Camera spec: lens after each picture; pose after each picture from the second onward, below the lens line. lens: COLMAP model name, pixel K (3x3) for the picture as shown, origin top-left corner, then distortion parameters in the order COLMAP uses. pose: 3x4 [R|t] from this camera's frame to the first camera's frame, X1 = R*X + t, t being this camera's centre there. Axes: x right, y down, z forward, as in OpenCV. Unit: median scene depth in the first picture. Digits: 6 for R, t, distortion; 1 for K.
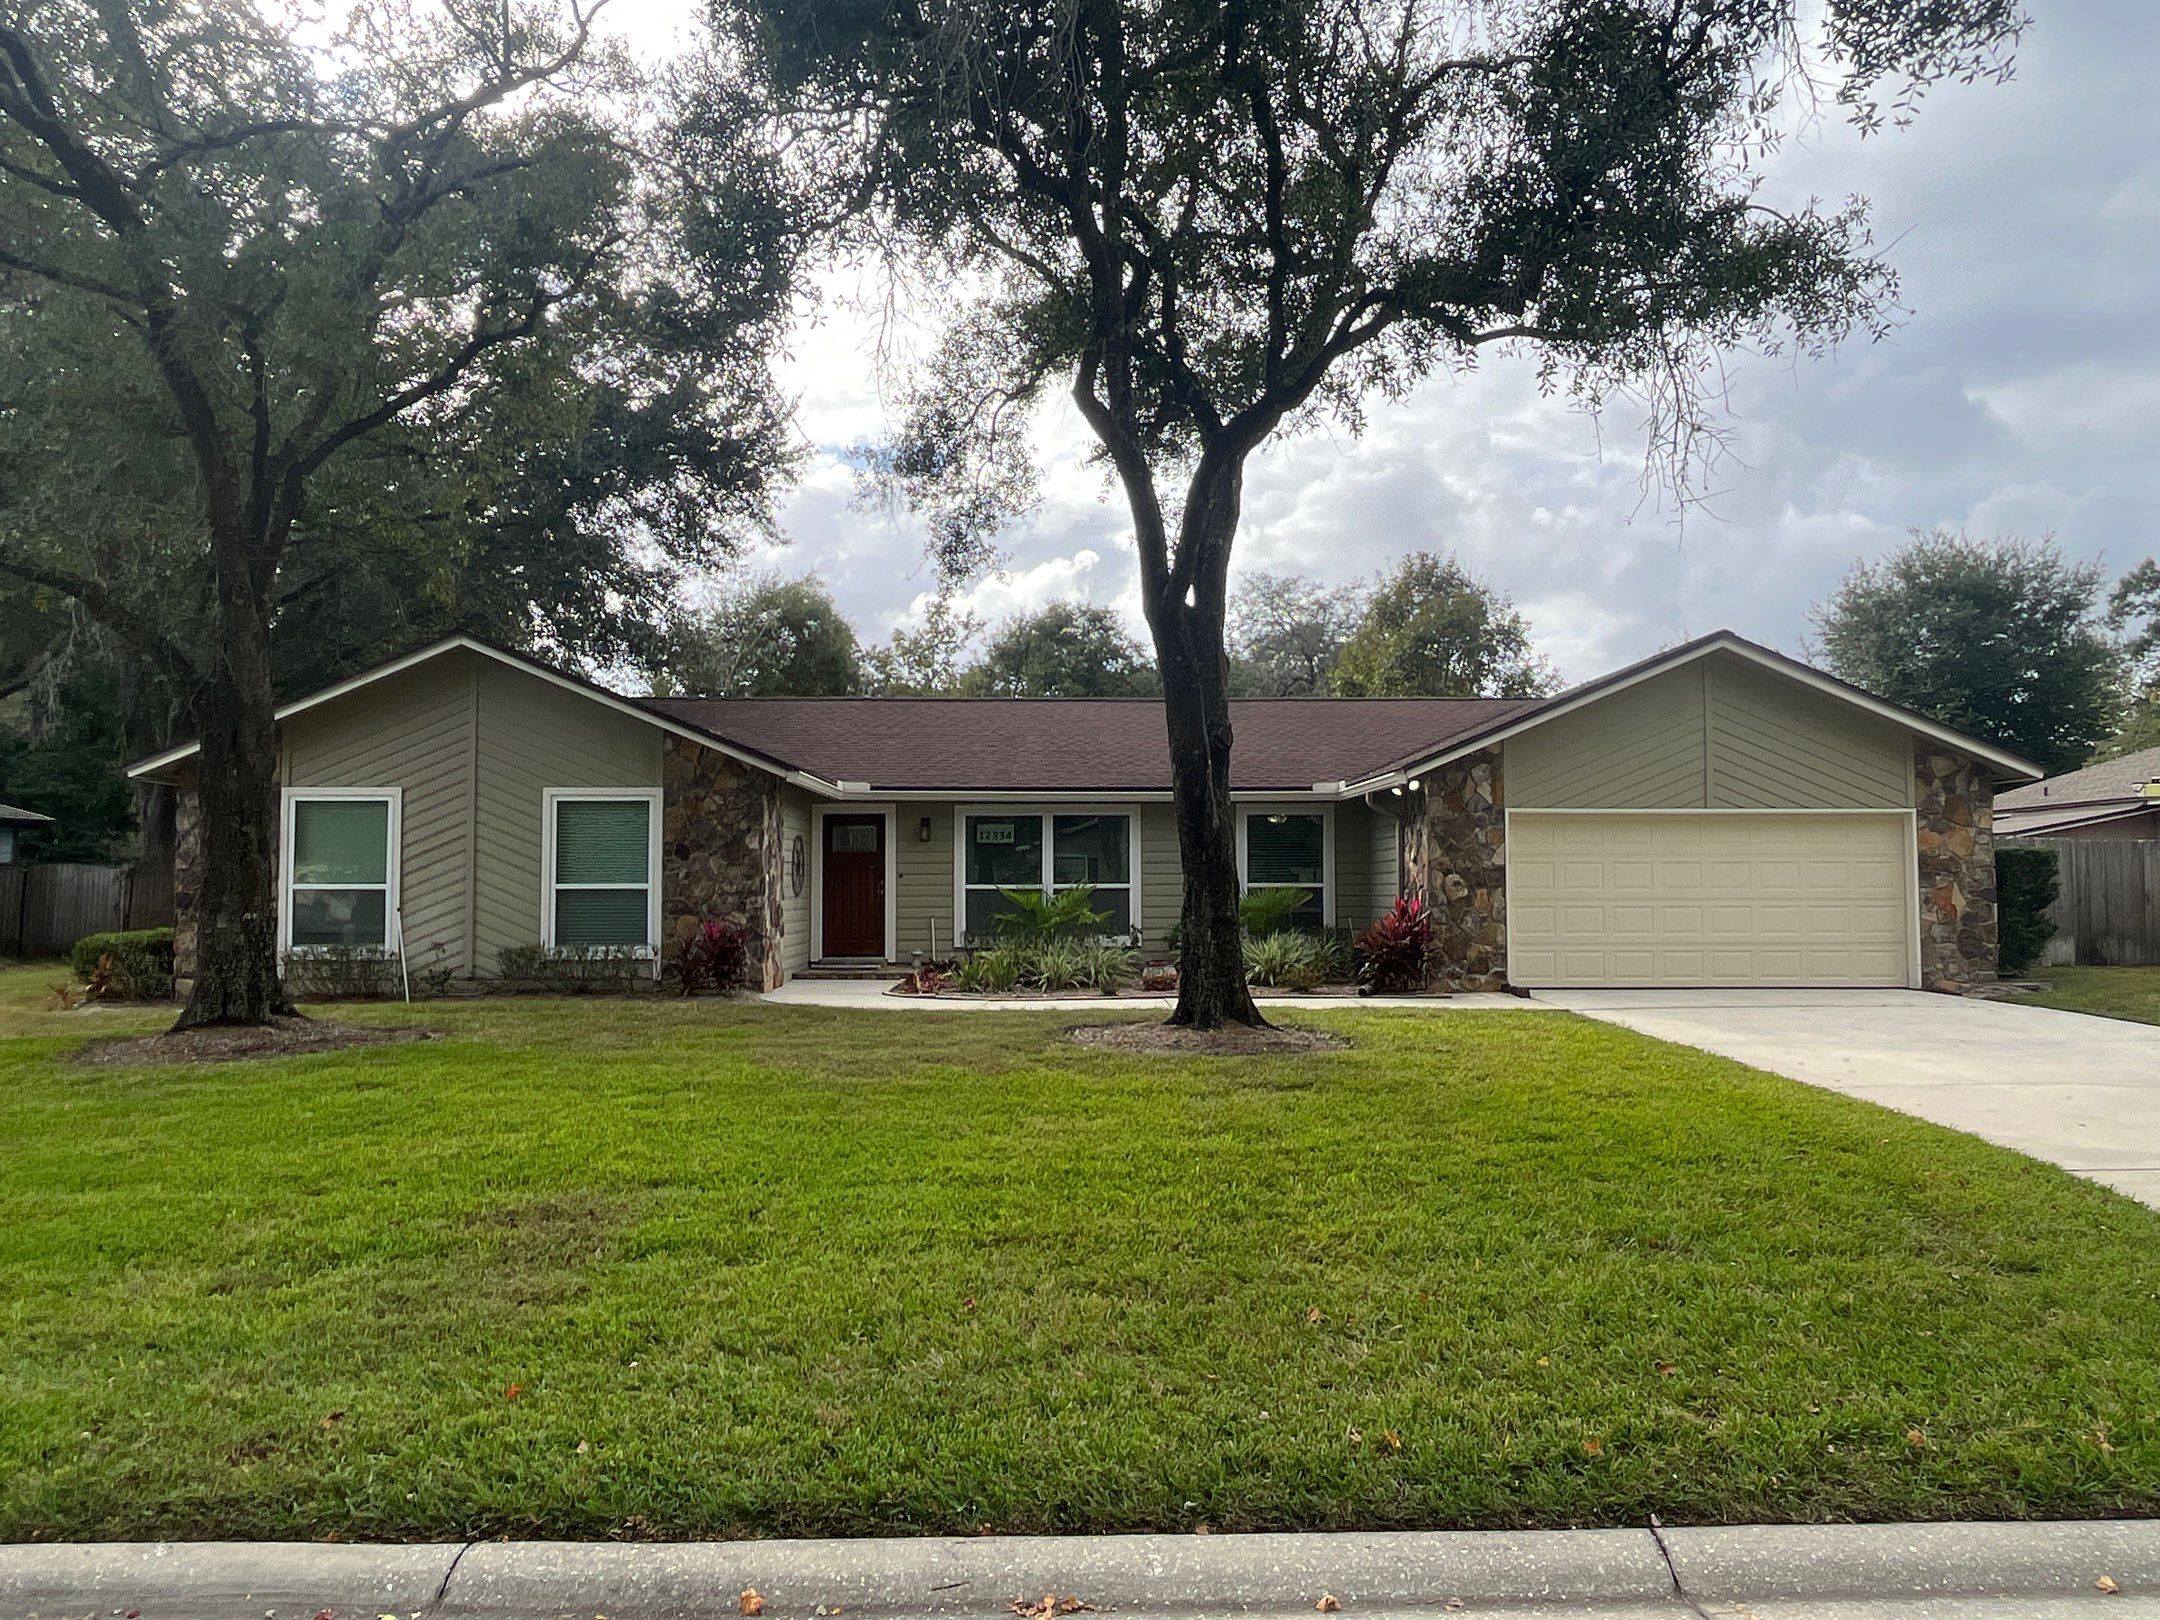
lens RADIAL K [[1643.8, 0, 1080.0], [0, 1643.8, 810.0], [0, 0, 1]] dist [0.010066, 0.000491]
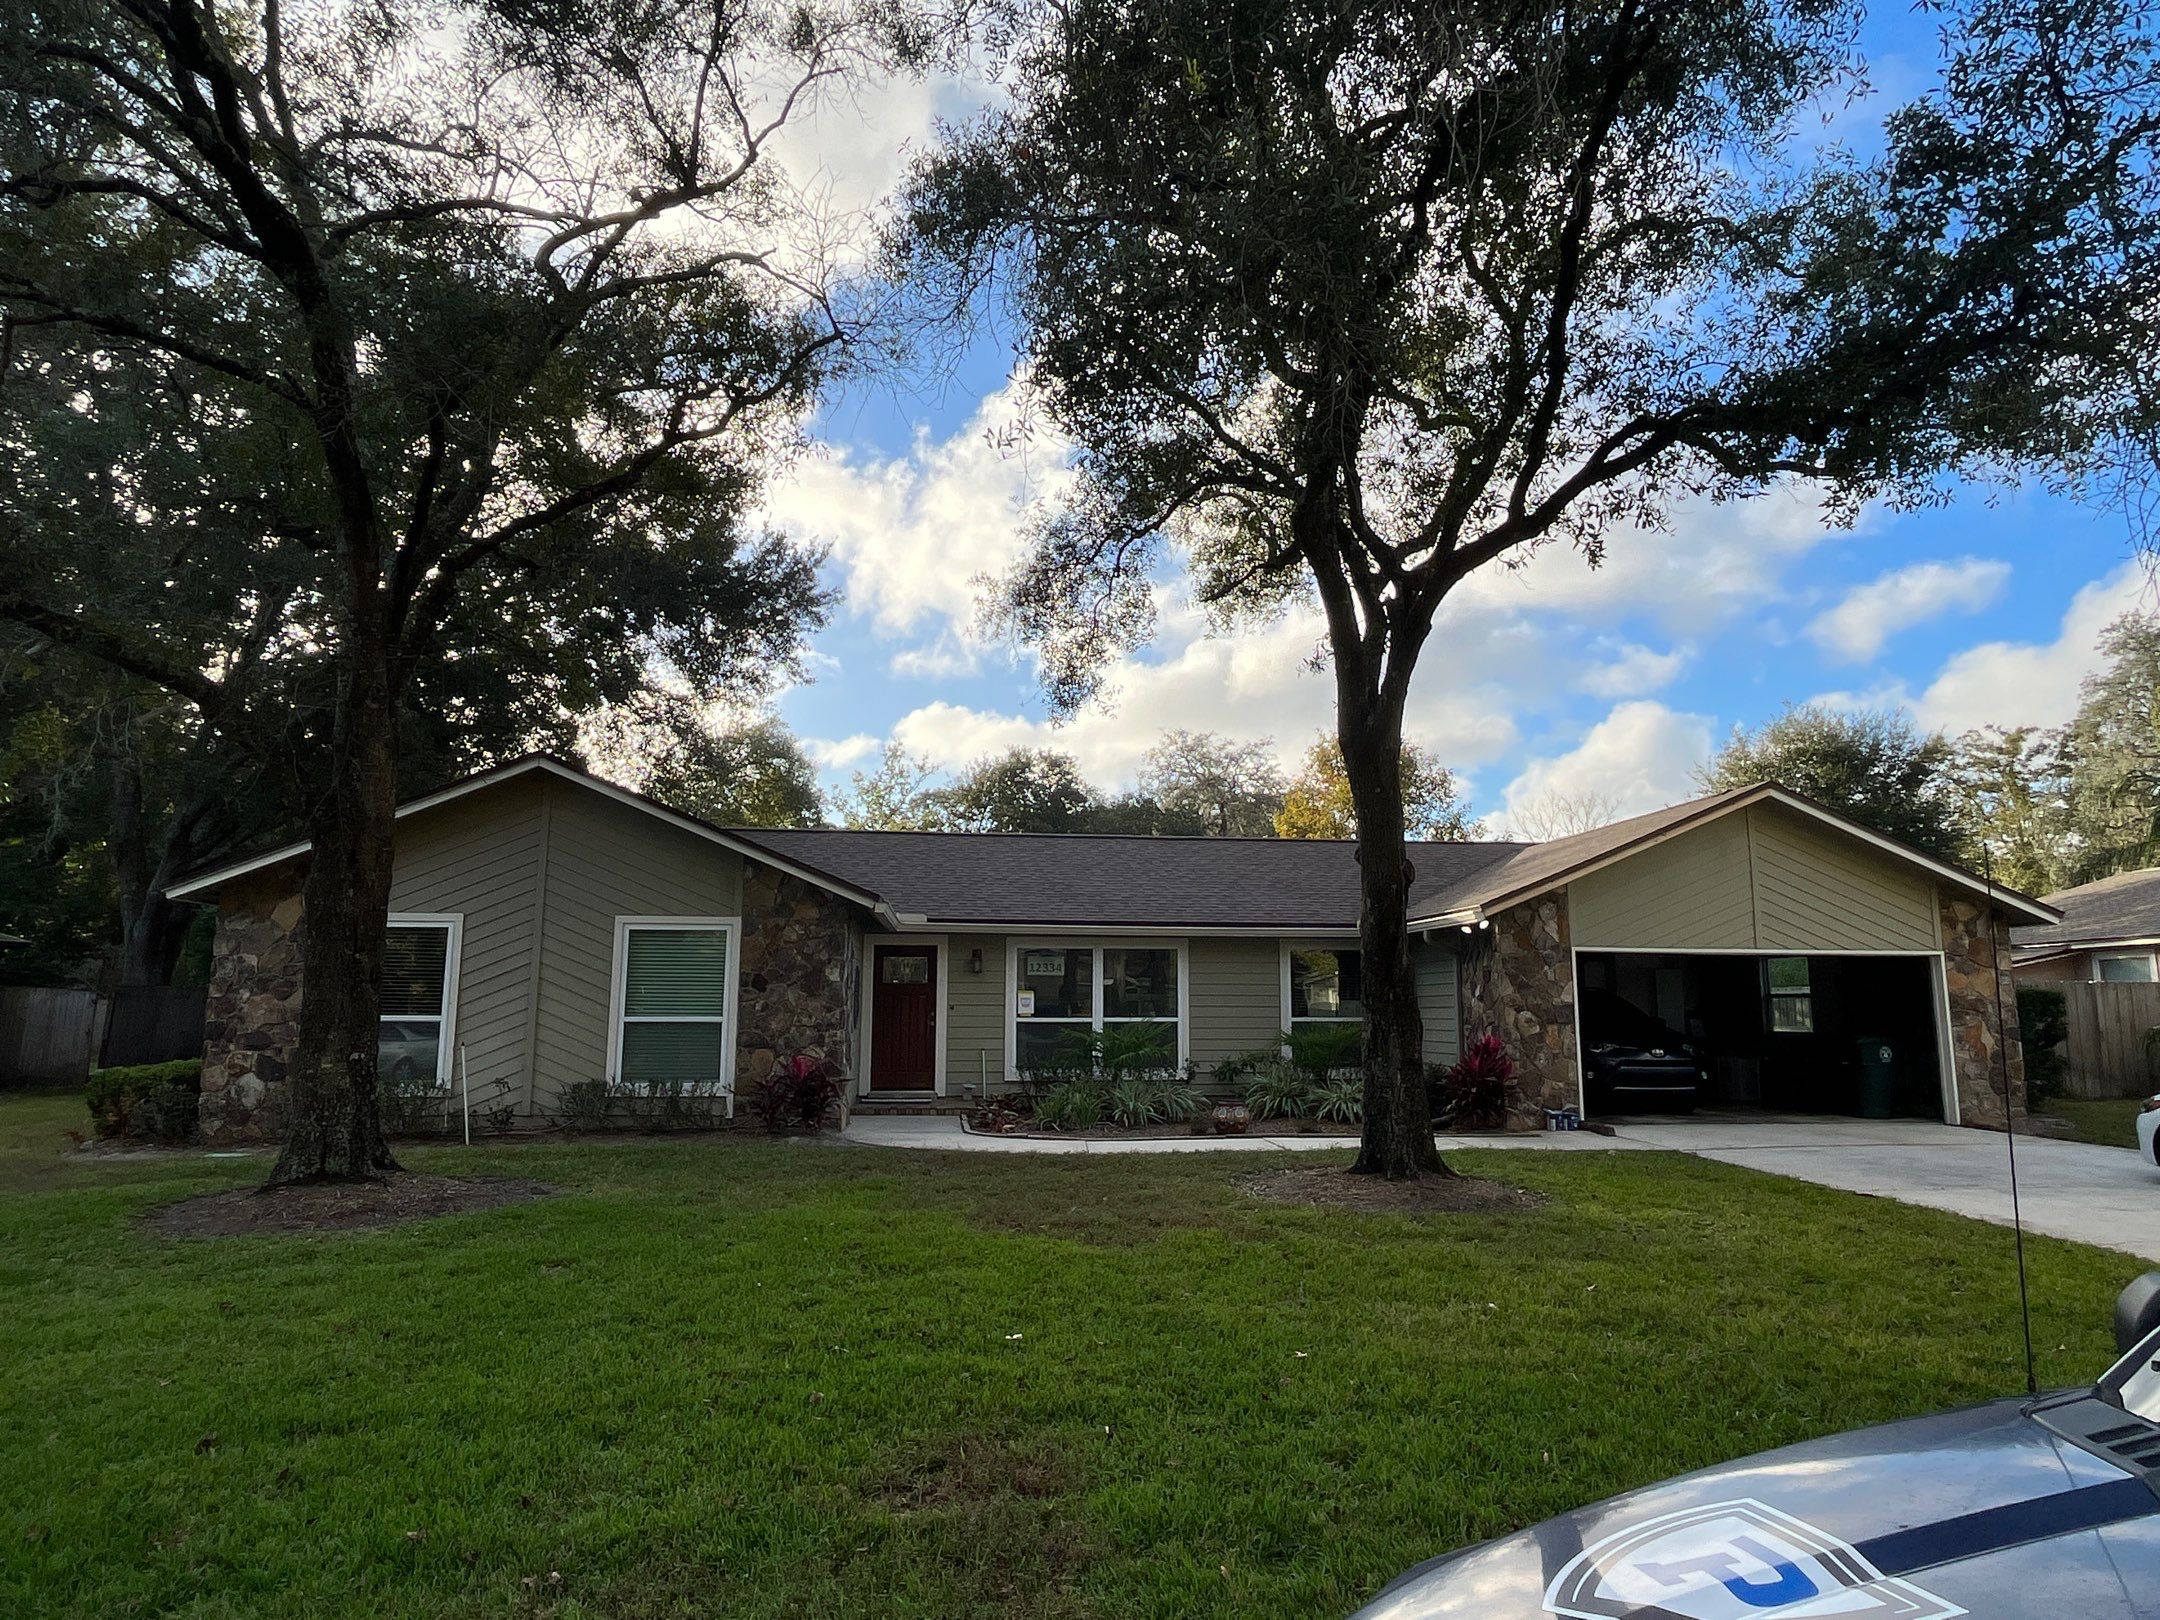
lens RADIAL K [[1444.8, 0, 1080.6], [0, 1444.8, 779.2], [0, 0, 1]] dist [0.001473, -0.000892]
pose [[0.994775, 0.021953, 0.099704, -0.140881], [-0.010715, 0.993664, -0.111879, -0.000857], [-0.101529, 0.110226, 0.988707, 0.123262]]
